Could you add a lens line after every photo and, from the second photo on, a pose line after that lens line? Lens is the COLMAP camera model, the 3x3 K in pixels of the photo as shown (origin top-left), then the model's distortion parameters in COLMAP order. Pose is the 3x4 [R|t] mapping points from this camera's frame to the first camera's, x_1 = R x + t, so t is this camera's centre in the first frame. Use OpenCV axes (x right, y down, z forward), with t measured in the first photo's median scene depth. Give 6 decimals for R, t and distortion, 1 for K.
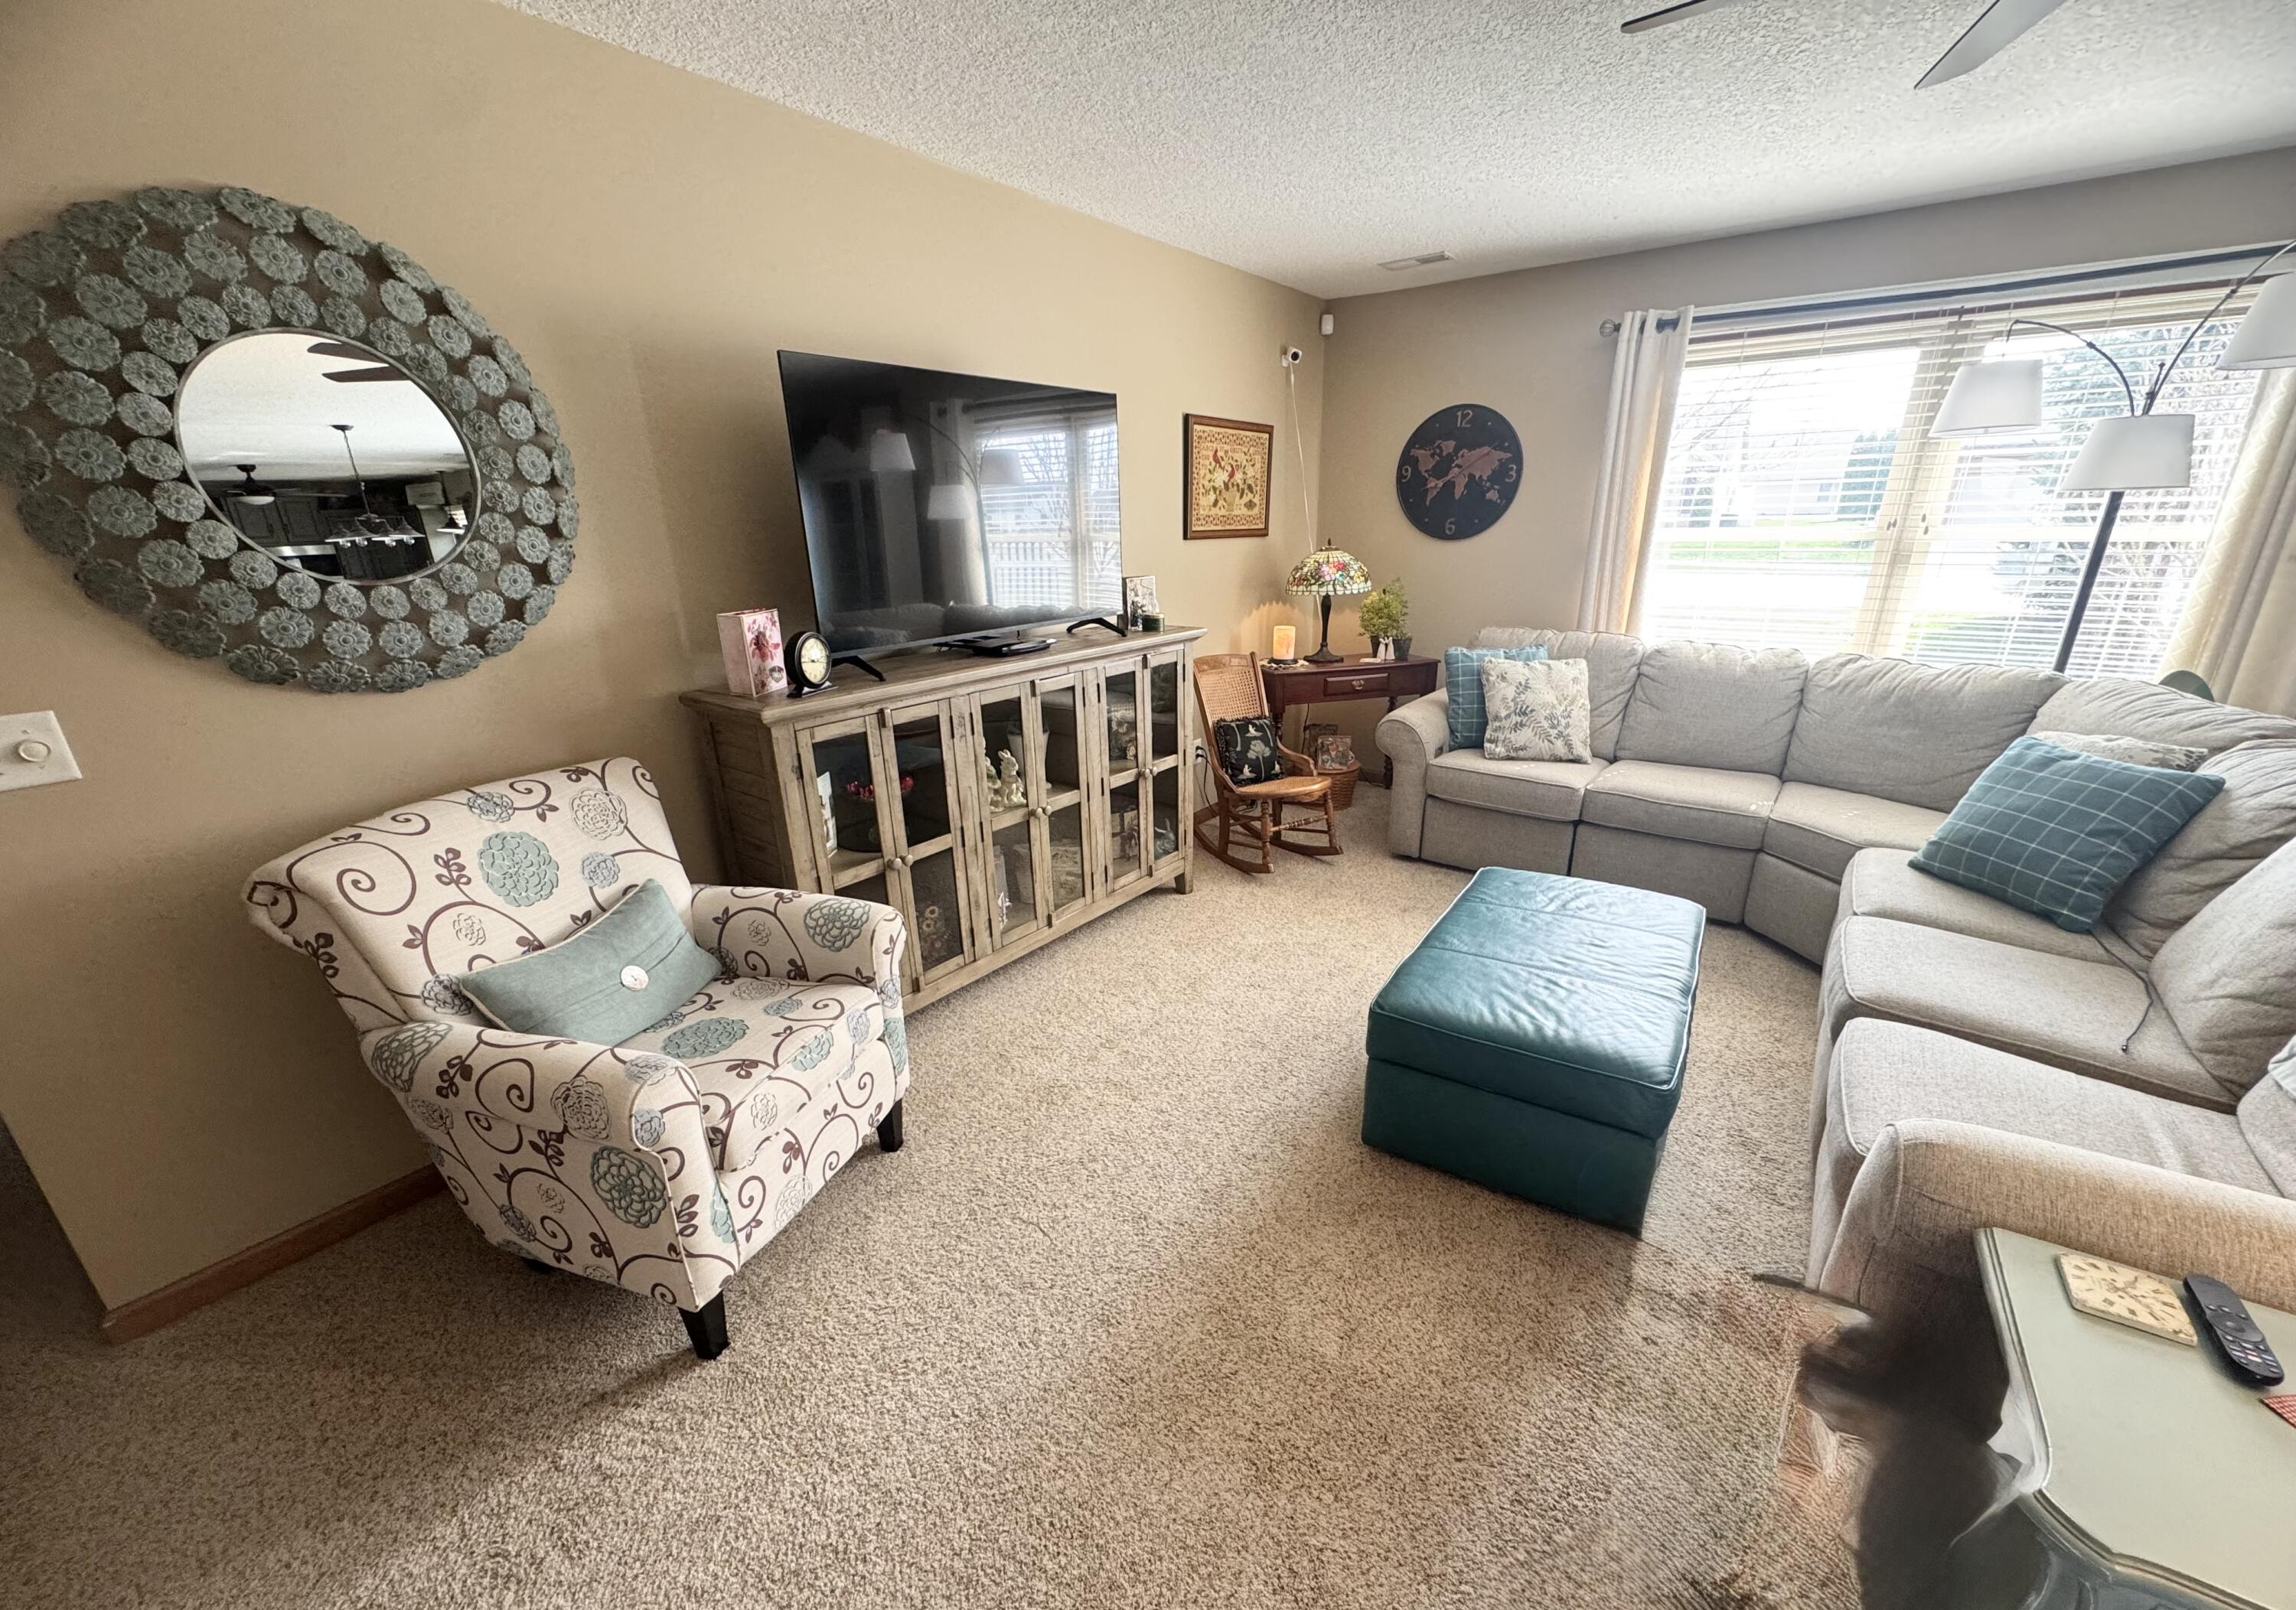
lens RADIAL K [[917.3, 0, 1127.3], [0, 917.3, 852.0], [0, 0, 1]] dist [-0.000117, 0.000131]
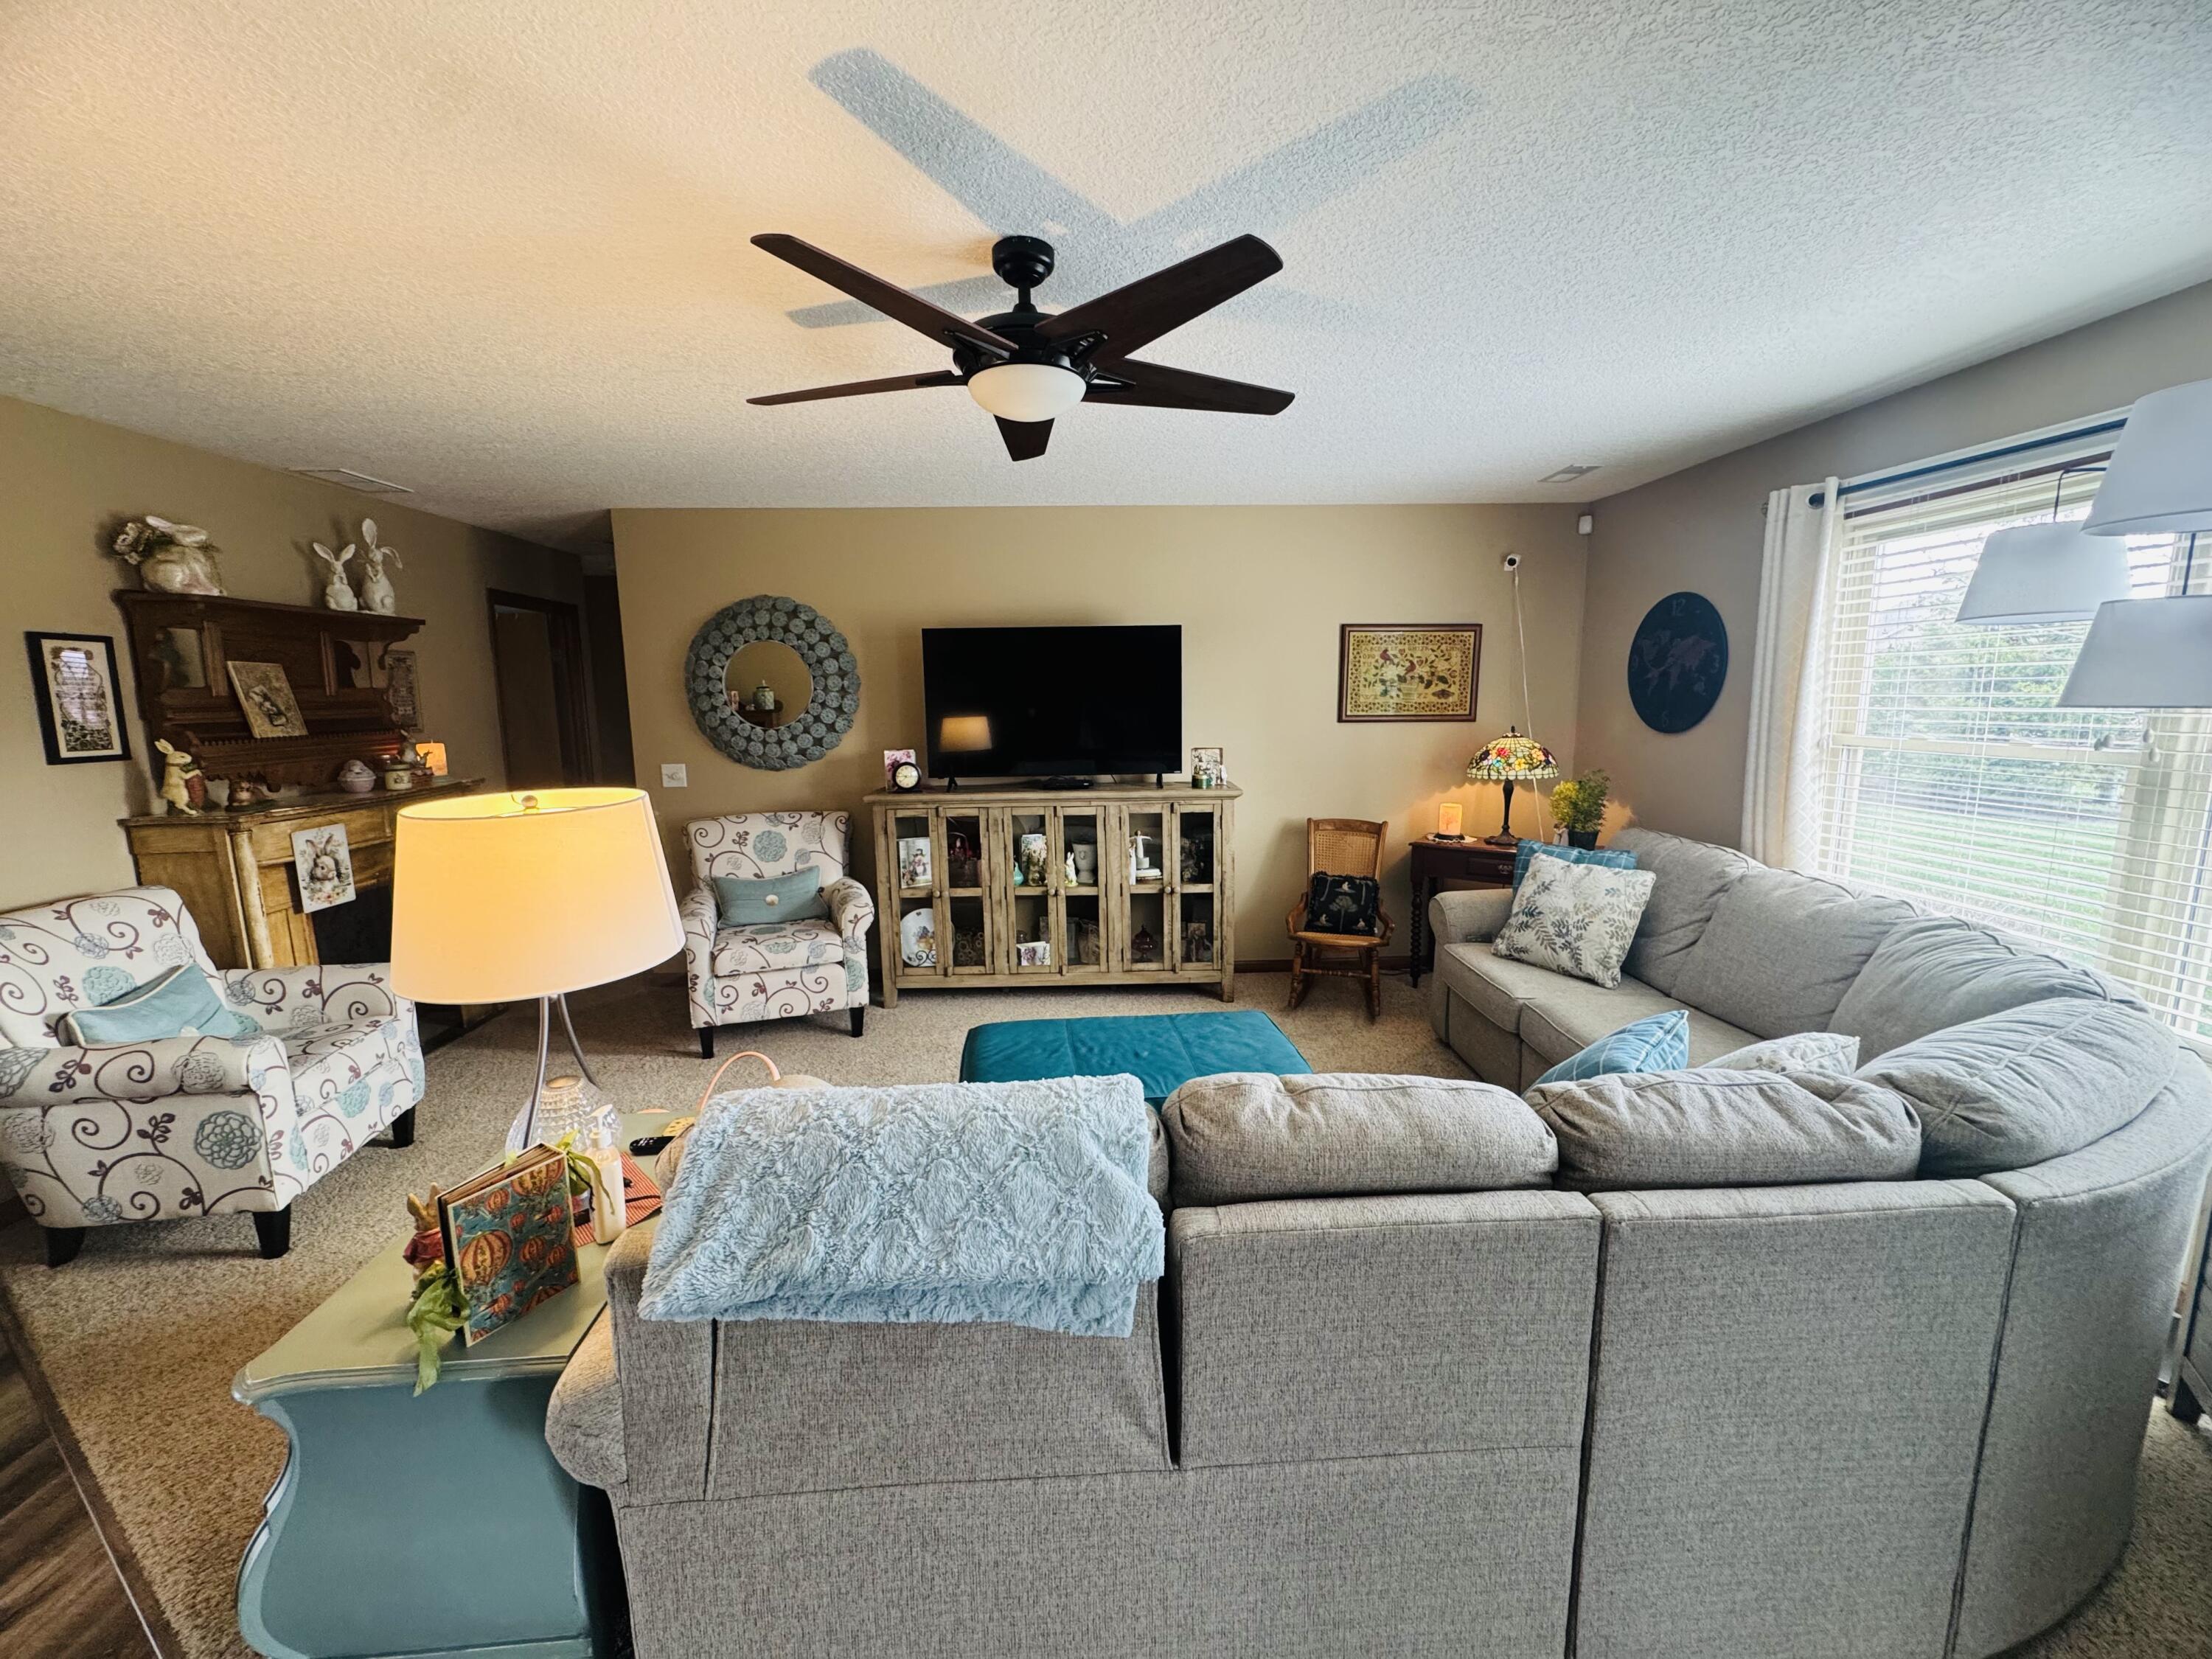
lens RADIAL K [[877.4, 0, 1100.9], [0, 877.4, 820.9], [0, 0, 1]] dist [-0.004351, 0.000049]
pose [[0.629975, 0.125979, -0.766329, 0.915045], [-0.267268, 0.961650, -0.061624, -0.077257], [0.729177, 0.243637, 0.639486, 0.092436]]
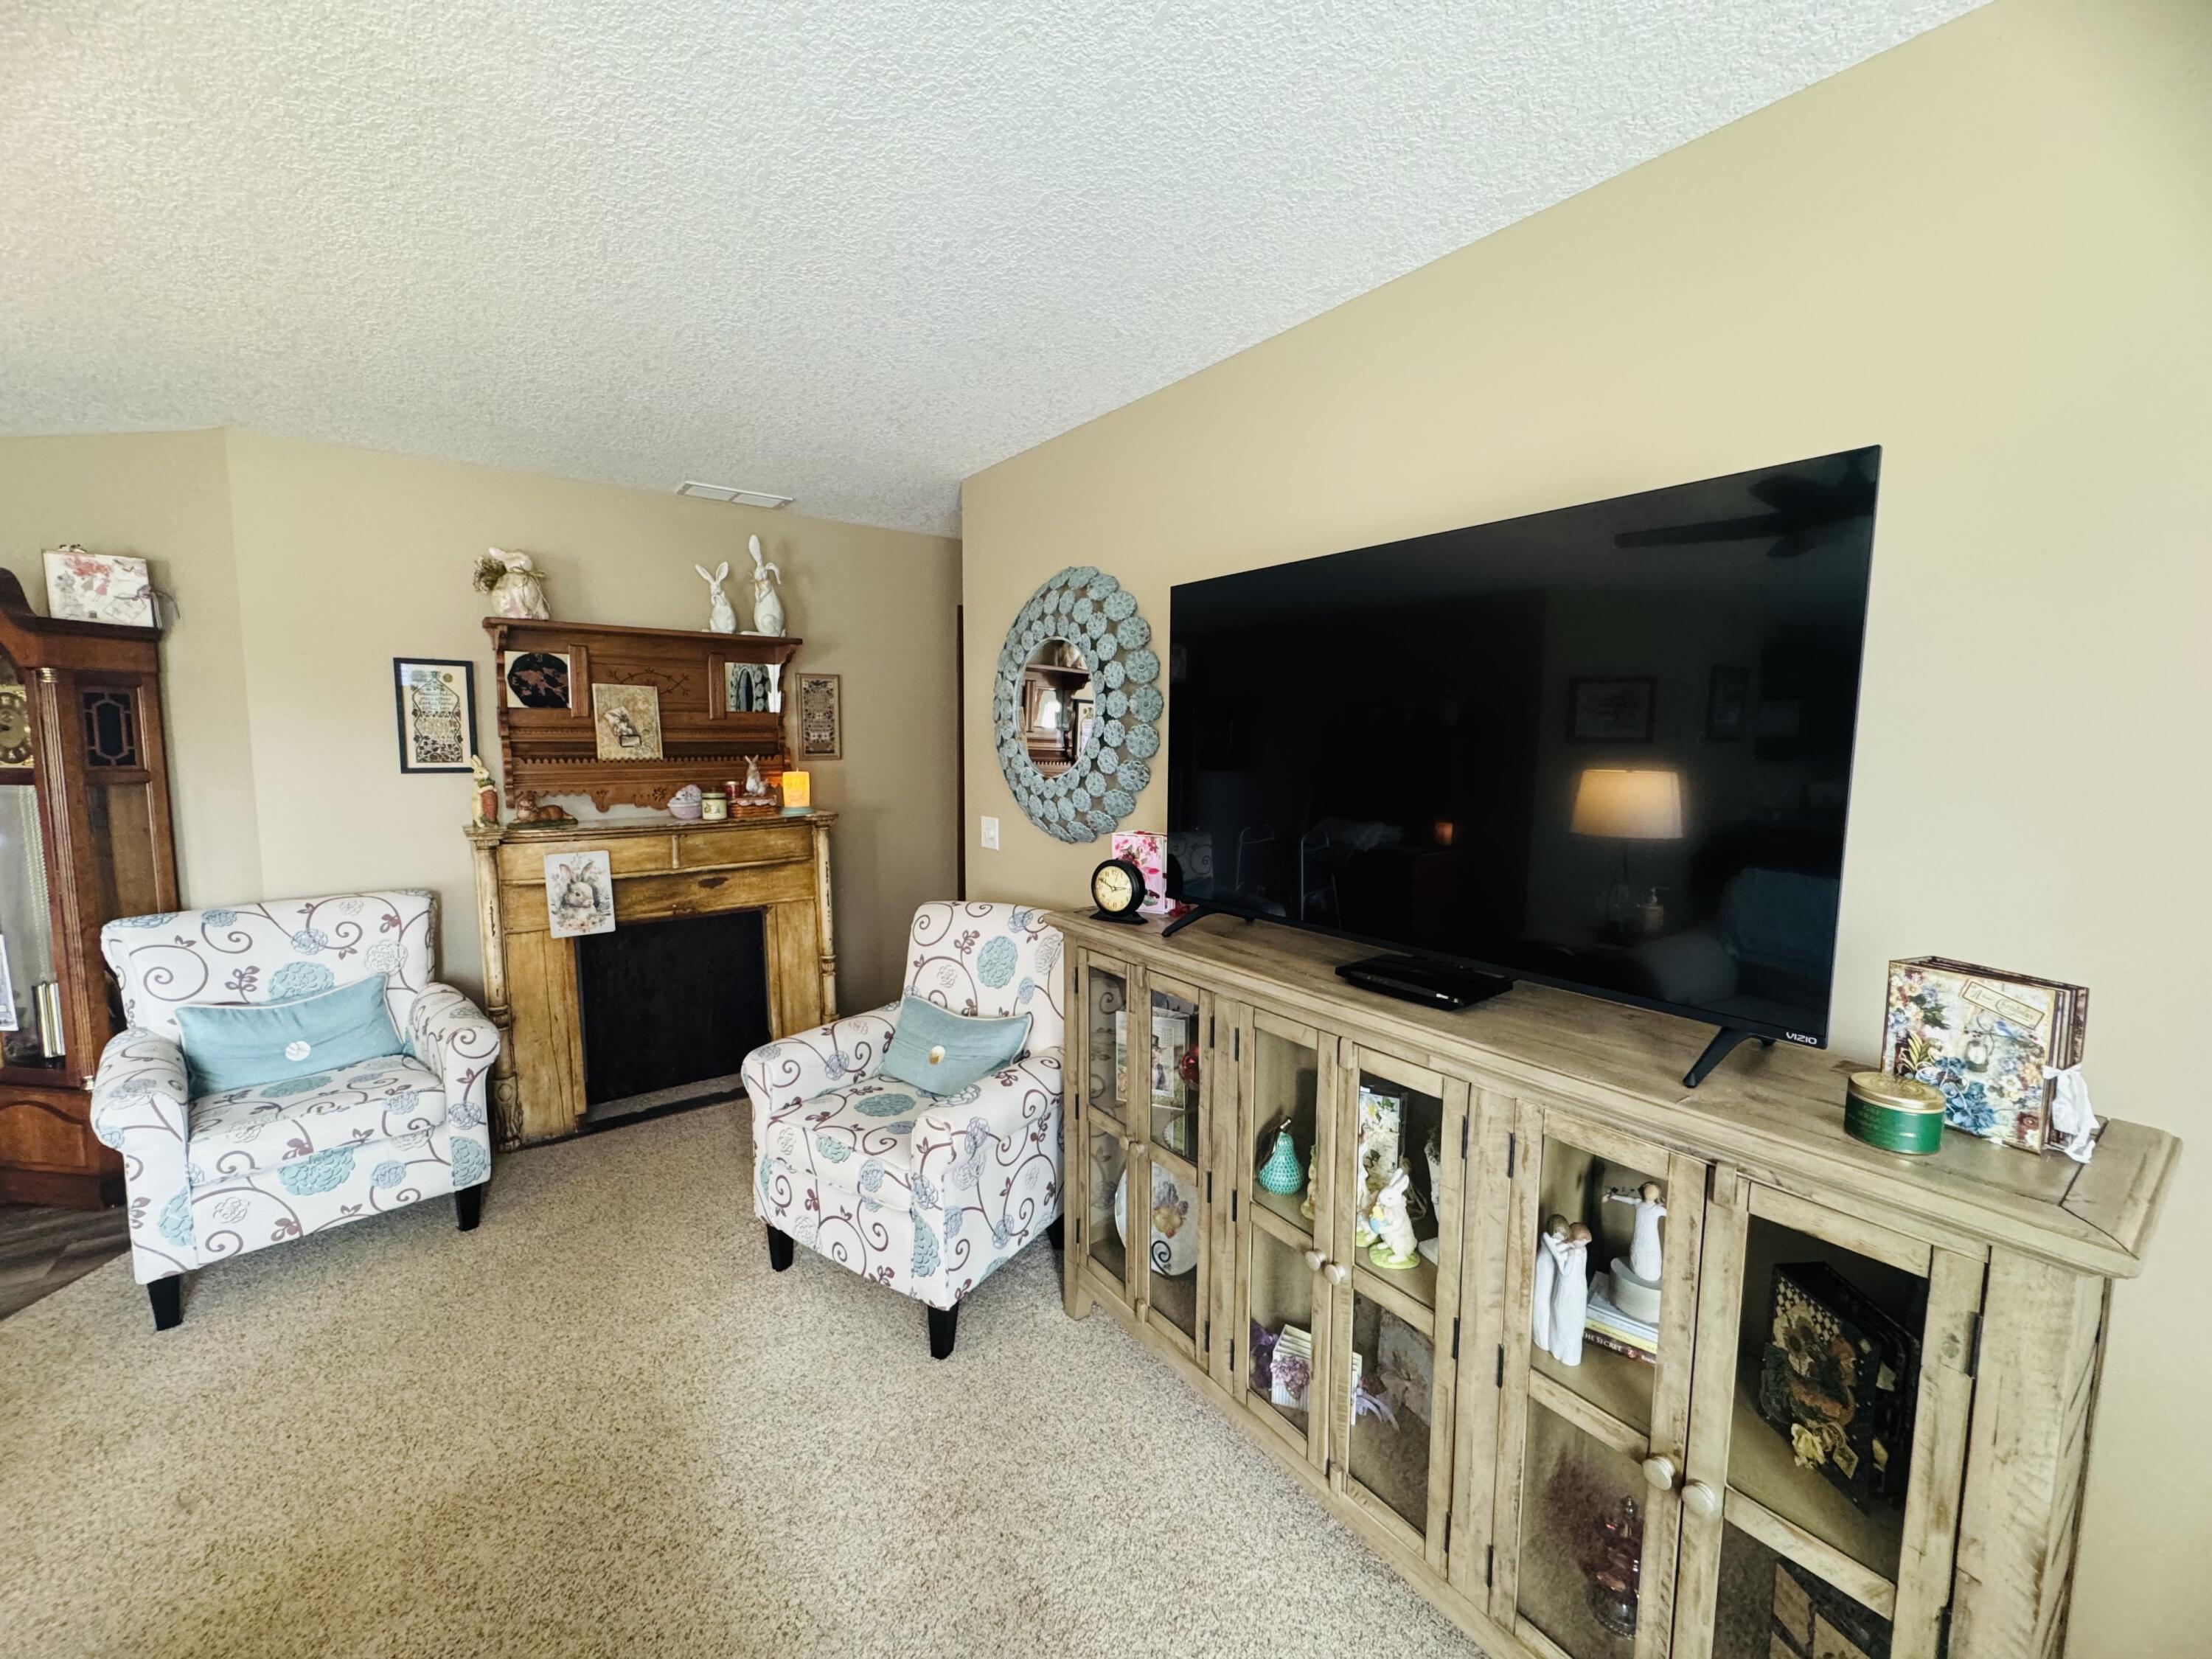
lens RADIAL K [[877.4, 0, 1098.5], [0, 877.4, 829.1], [0, 0, 1]] dist [-0.004351, 0.000049]
pose [[-0.265509, 0.124604, -0.956022, 0.360969], [-0.331814, 0.919224, 0.211960, -0.308745], [0.905210, 0.373499, -0.202717, 0.778759]]
